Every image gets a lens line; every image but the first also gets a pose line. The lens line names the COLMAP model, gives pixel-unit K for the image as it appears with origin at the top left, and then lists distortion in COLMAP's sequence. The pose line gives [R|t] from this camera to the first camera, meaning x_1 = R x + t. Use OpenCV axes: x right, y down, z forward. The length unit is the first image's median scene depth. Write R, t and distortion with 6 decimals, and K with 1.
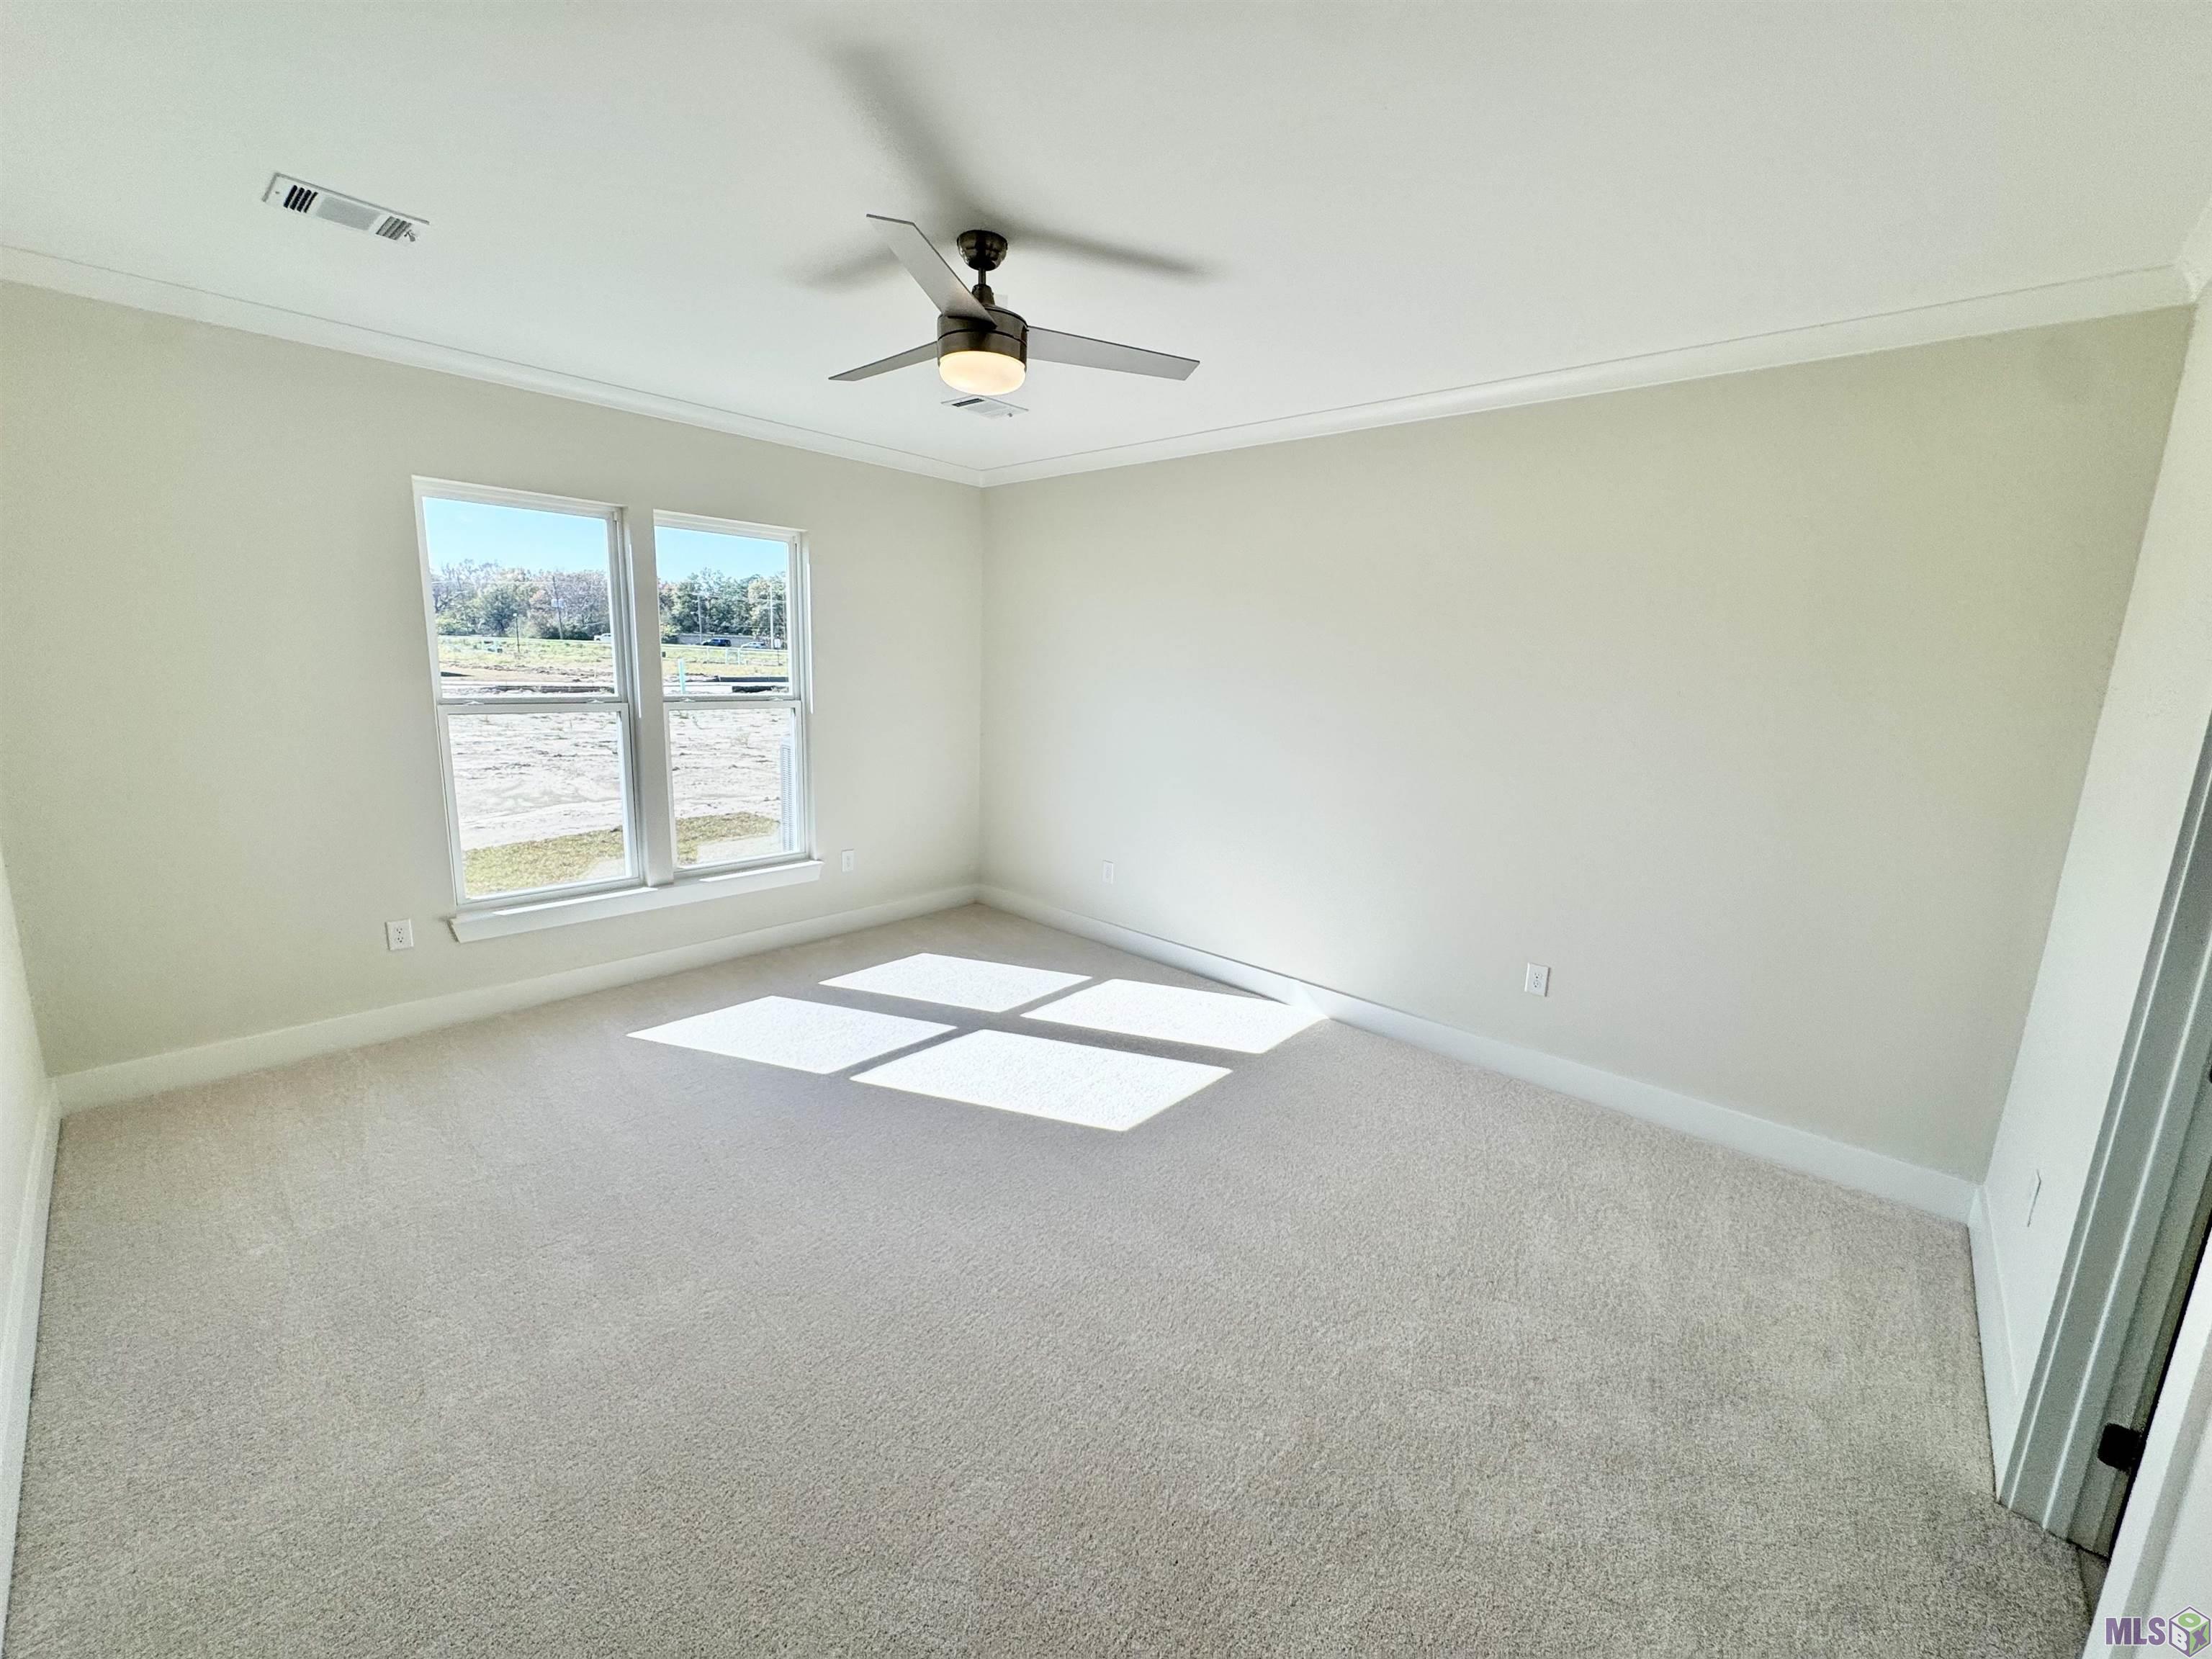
lens RADIAL K [[888.8, 0, 1119.9], [0, 888.8, 825.5], [0, 0, 1]] dist [-0.001562, -0.000013]
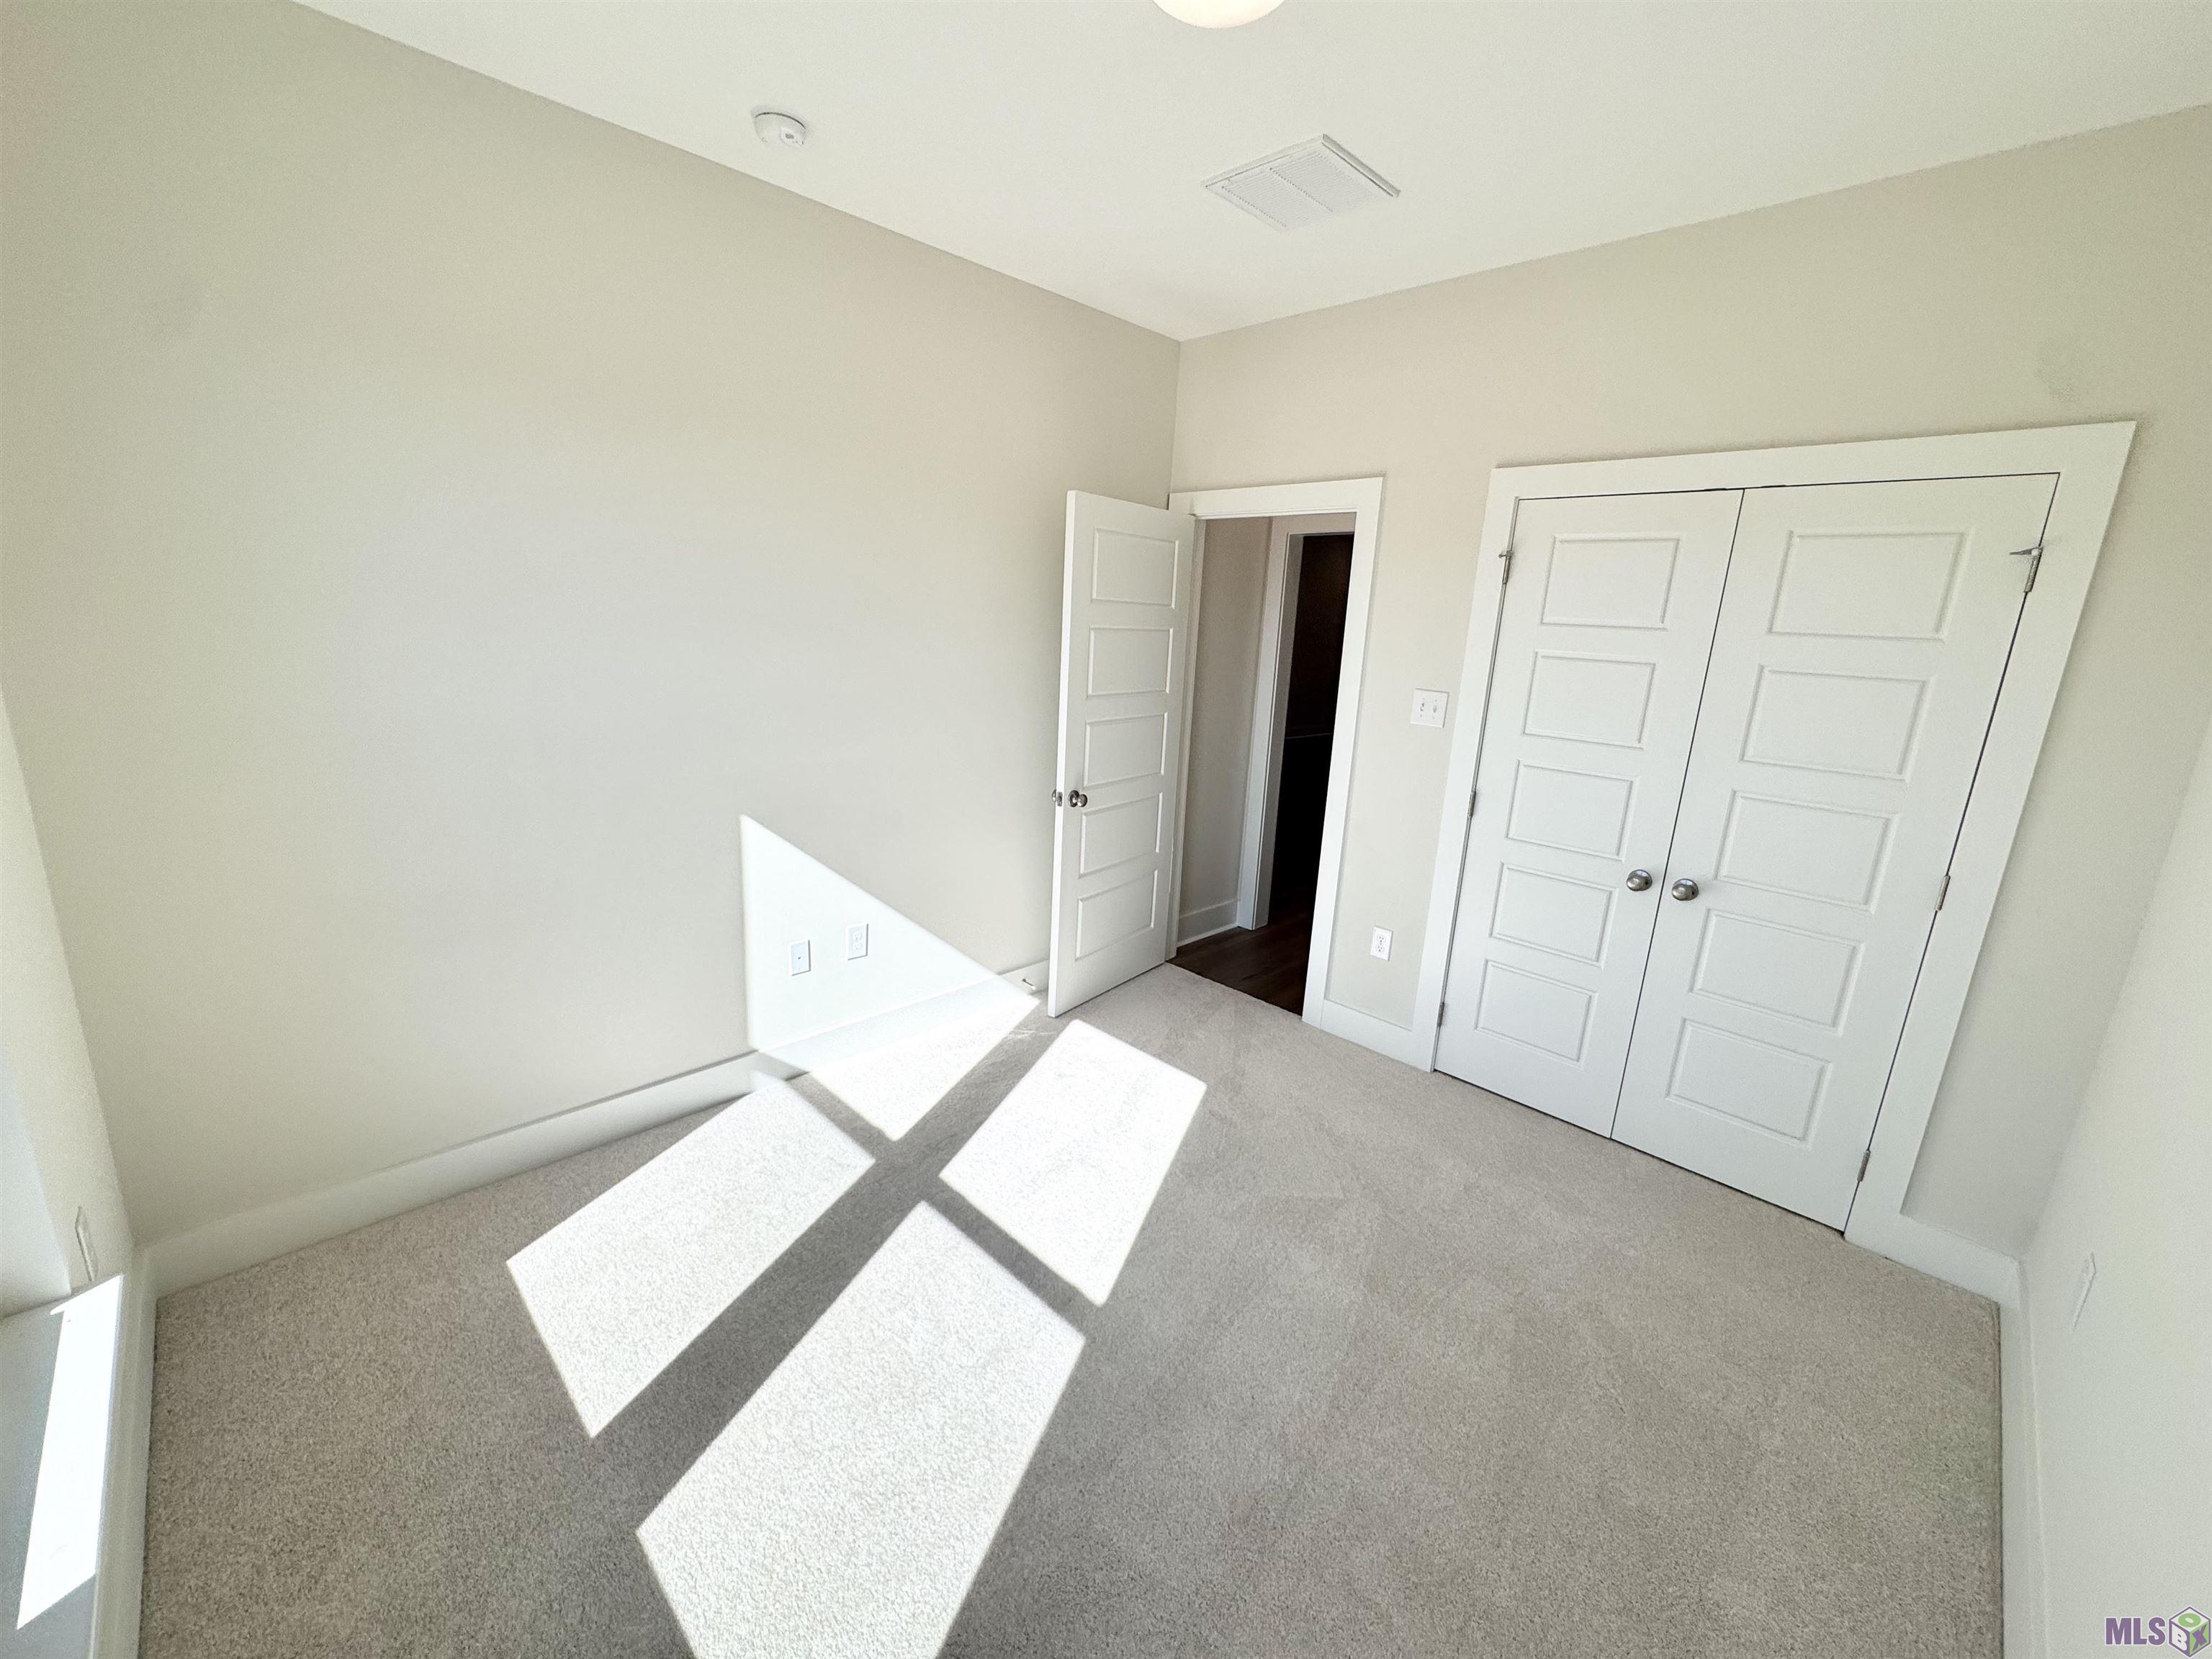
lens RADIAL K [[888.8, 0, 1119.9], [0, 888.8, 825.5], [0, 0, 1]] dist [-0.001562, -0.000013]
pose [[0.048921, -0.271082, 0.961312, -0.673695], [0.139821, 0.954846, 0.262143, -0.155159], [-0.988968, 0.121587, 0.084615, 0.767380]]
